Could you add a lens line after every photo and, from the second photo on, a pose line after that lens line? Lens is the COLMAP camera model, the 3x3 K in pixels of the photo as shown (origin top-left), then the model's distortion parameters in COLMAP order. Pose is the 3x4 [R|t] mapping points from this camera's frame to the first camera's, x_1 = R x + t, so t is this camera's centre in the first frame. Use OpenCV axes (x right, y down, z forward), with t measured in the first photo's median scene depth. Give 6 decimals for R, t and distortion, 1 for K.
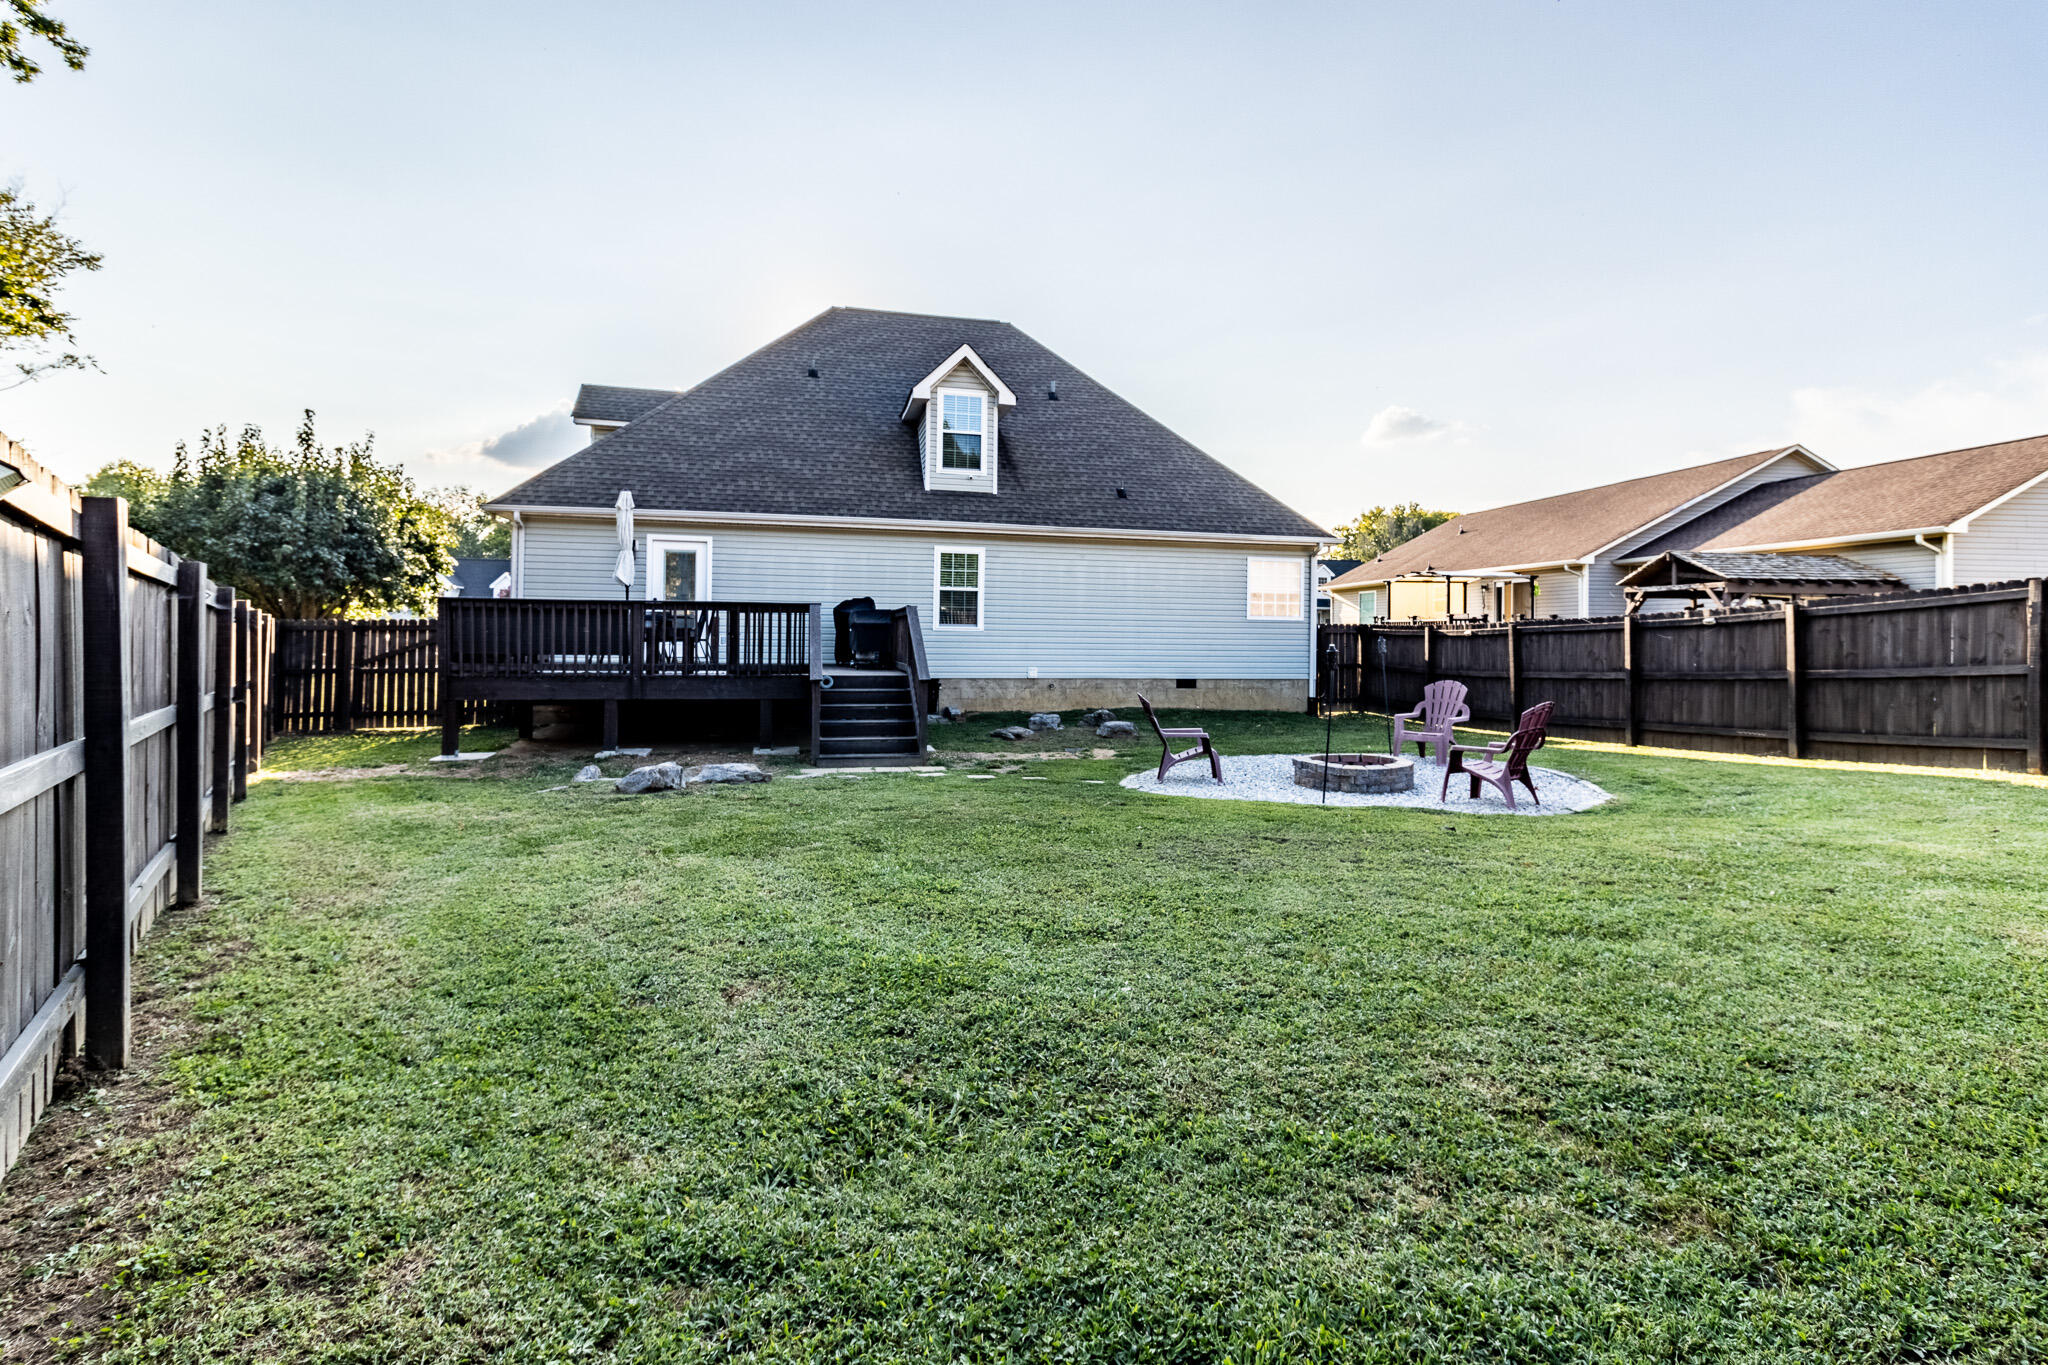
lens RADIAL K [[947.0, 0, 1038.6], [0, 947.0, 669.7], [0, 0, 1]] dist [0.002070, -0.000269]
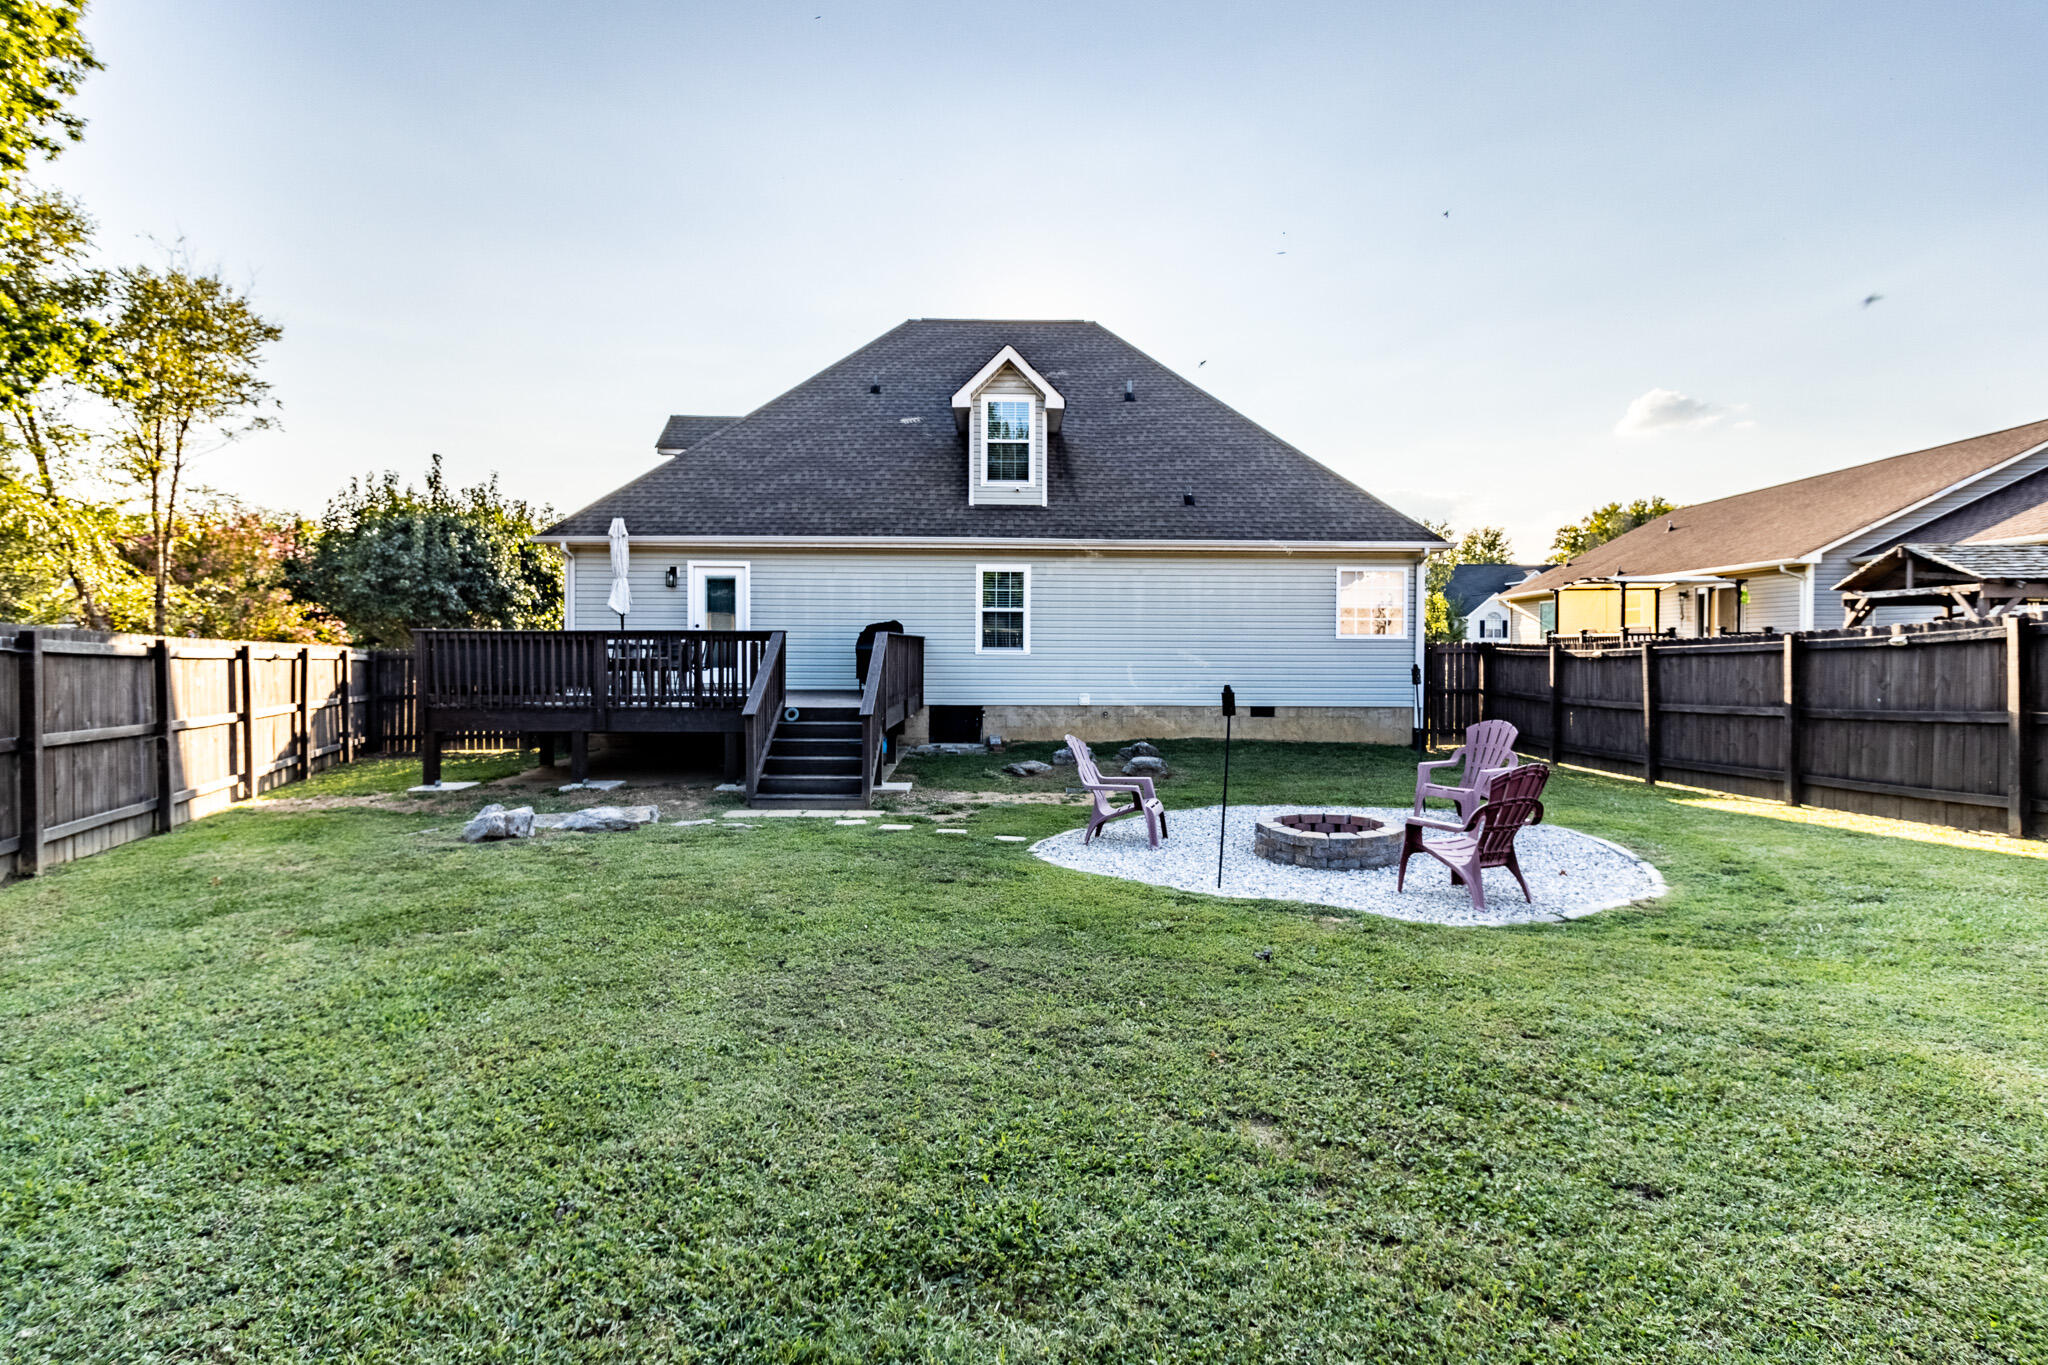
lens RADIAL K [[941.7, 0, 1024.1], [0, 941.7, 704.4], [0, 0, 1]] dist [0.002116, 0.000552]
pose [[0.975876, 0.004990, -0.218268, 0.138484], [-0.000452, 0.999783, 0.020837, -0.011209], [0.218325, -0.020235, 0.975666, 0.094697]]
